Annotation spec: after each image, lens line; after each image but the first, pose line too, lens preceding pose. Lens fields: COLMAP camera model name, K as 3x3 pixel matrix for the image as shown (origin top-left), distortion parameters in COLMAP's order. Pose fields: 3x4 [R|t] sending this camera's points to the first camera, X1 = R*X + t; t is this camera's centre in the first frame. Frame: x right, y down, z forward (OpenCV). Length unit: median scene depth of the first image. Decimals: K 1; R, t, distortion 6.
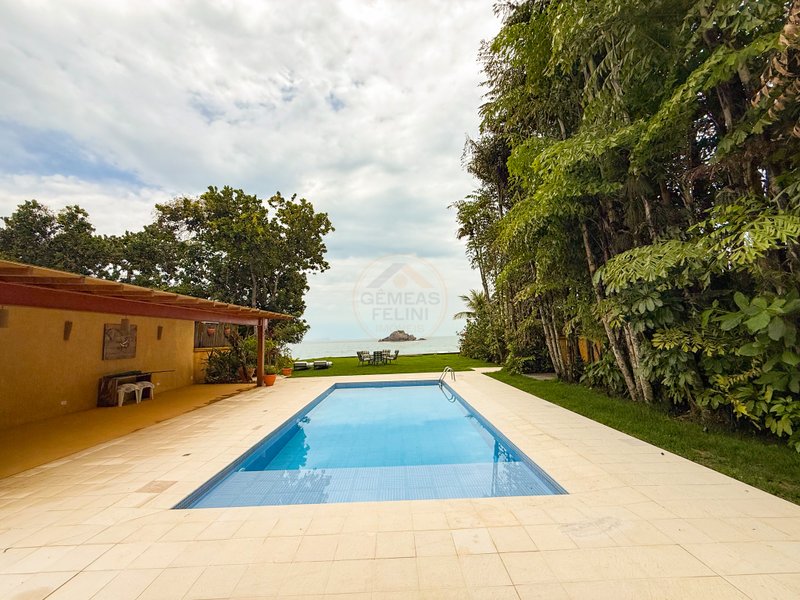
lens RADIAL K [[319.2, 0, 396.3], [0, 319.2, 298.6], [0, 0, 1]] dist [0.006137, -0.001121]
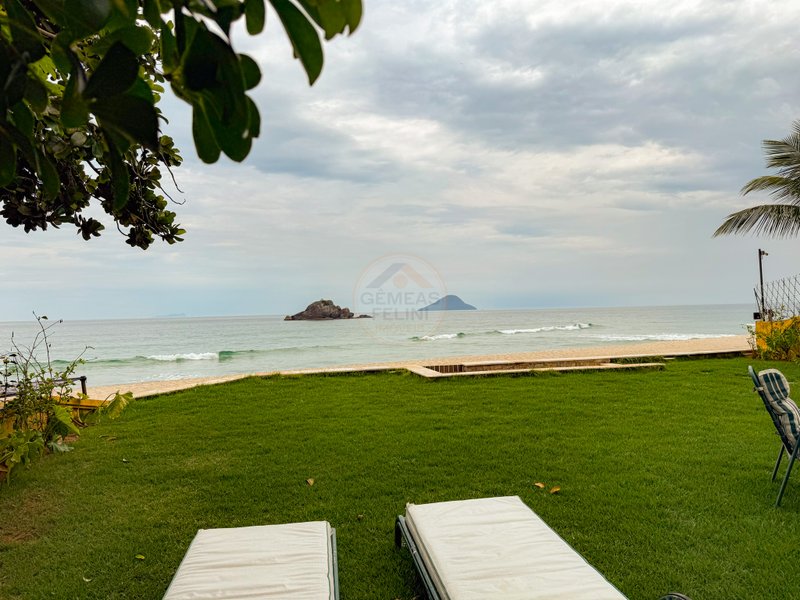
lens RADIAL K [[545.8, 0, 381.8], [0, 545.8, 306.0], [0, 0, 1]] dist [0.028040, -0.036594]
pose [[0.990708, 0.007305, 0.135808, -0.309538], [-0.021718, 0.994240, 0.104951, 0.148078], [-0.134259, -0.106925, 0.985161, 0.996146]]
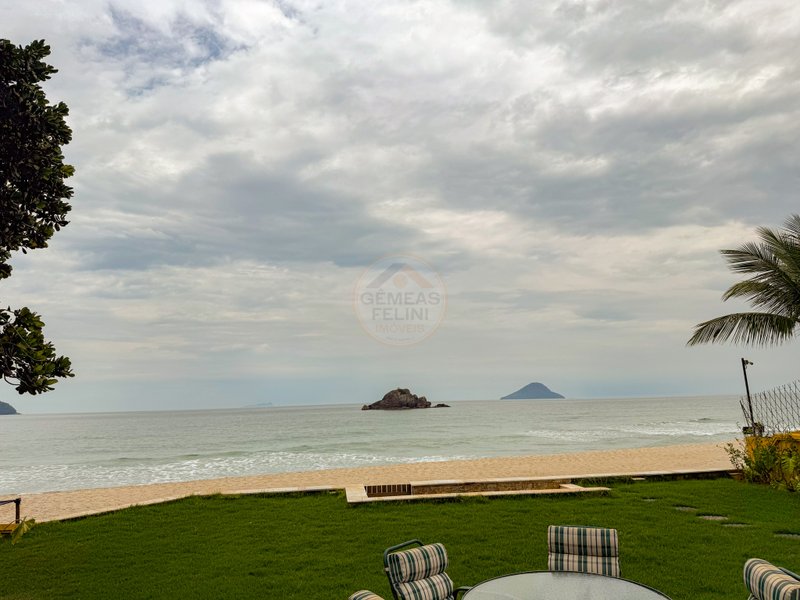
lens RADIAL K [[545.8, 0, 382.3], [0, 545.8, 293.6], [0, 0, 1]] dist [0.028040, -0.036594]
pose [[0.999903, -0.000928, -0.013883, -0.127620], [-0.000102, 0.997256, -0.074028, 0.101682], [0.013913, 0.074023, 0.997160, 0.948875]]
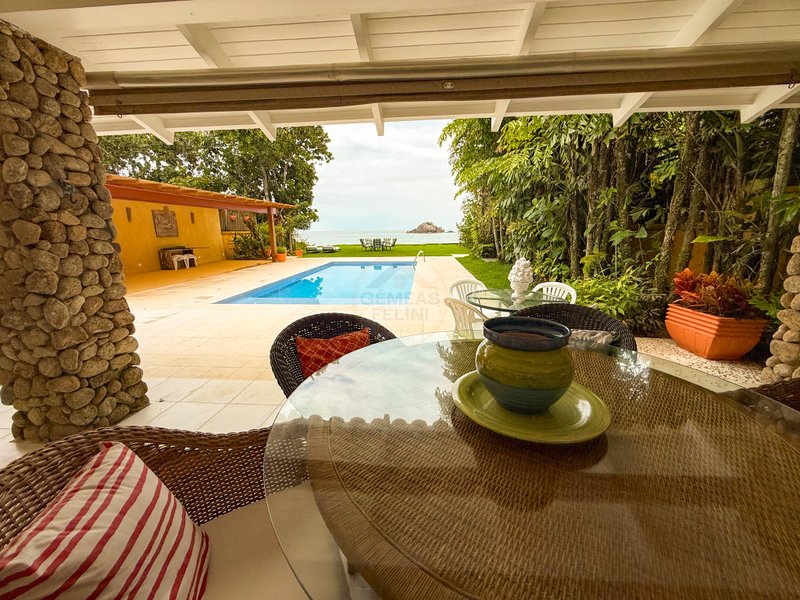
lens RADIAL K [[322.1, 0, 396.3], [0, 322.1, 299.5], [0, 0, 1]] dist [0.004353, 0.000392]
pose [[0.995568, 0.037796, -0.086111, 0.130215], [-0.007323, 0.944058, 0.329698, -0.011292], [0.093755, -0.327607, 0.940151, -0.161959]]
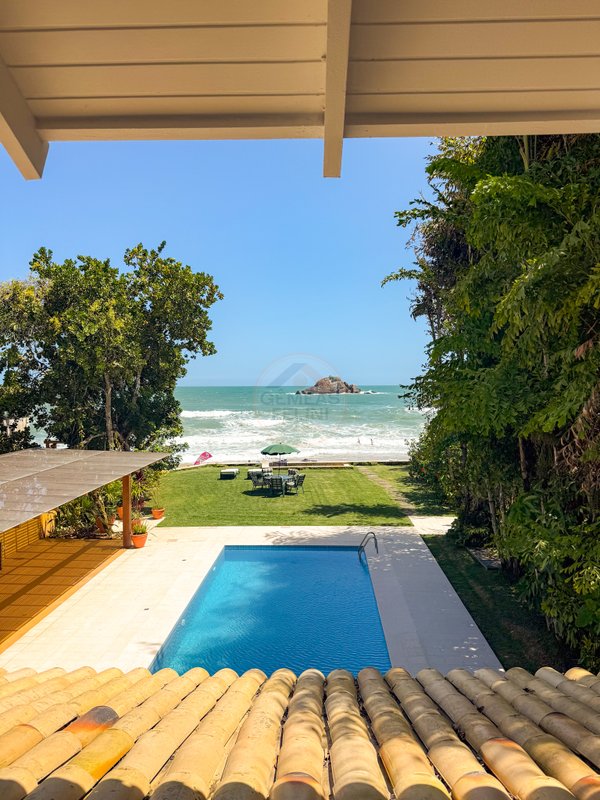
lens RADIAL K [[560.1, 0, 304.5], [0, 560.1, 394.9], [0, 0, 1]] dist [0.050667, -0.071356]
pose [[0.998820, 0.026597, -0.040633, 0.034275], [-0.020472, 0.989315, 0.144347, -0.218518], [0.044038, -0.143345, 0.988693, -0.206614]]
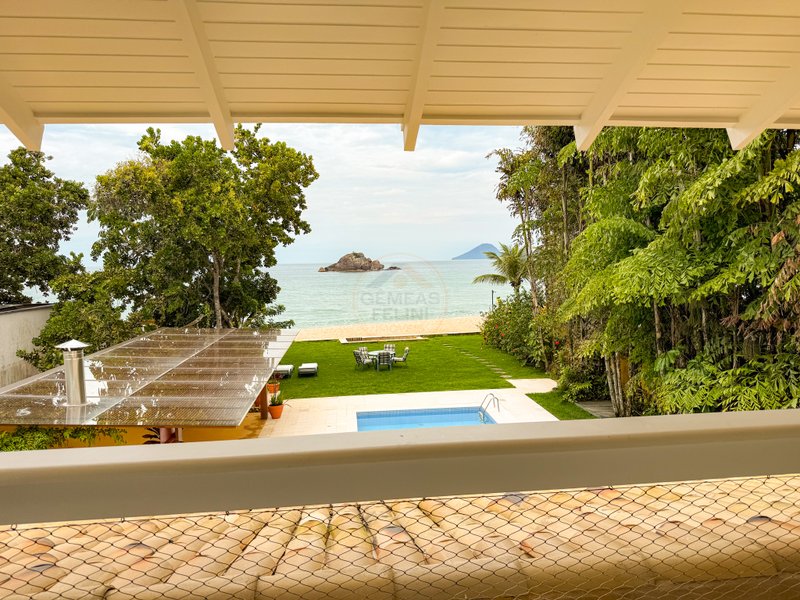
lens RADIAL K [[560.1, 0, 400.0], [0, 560.1, 304.1], [0, 0, 1]] dist [0.050667, -0.071356]
pose [[0.995061, 0.002835, 0.099223, -0.164795], [-0.022672, 0.979663, 0.199367, -0.226454], [-0.096640, -0.200632, 0.974888, -0.278788]]
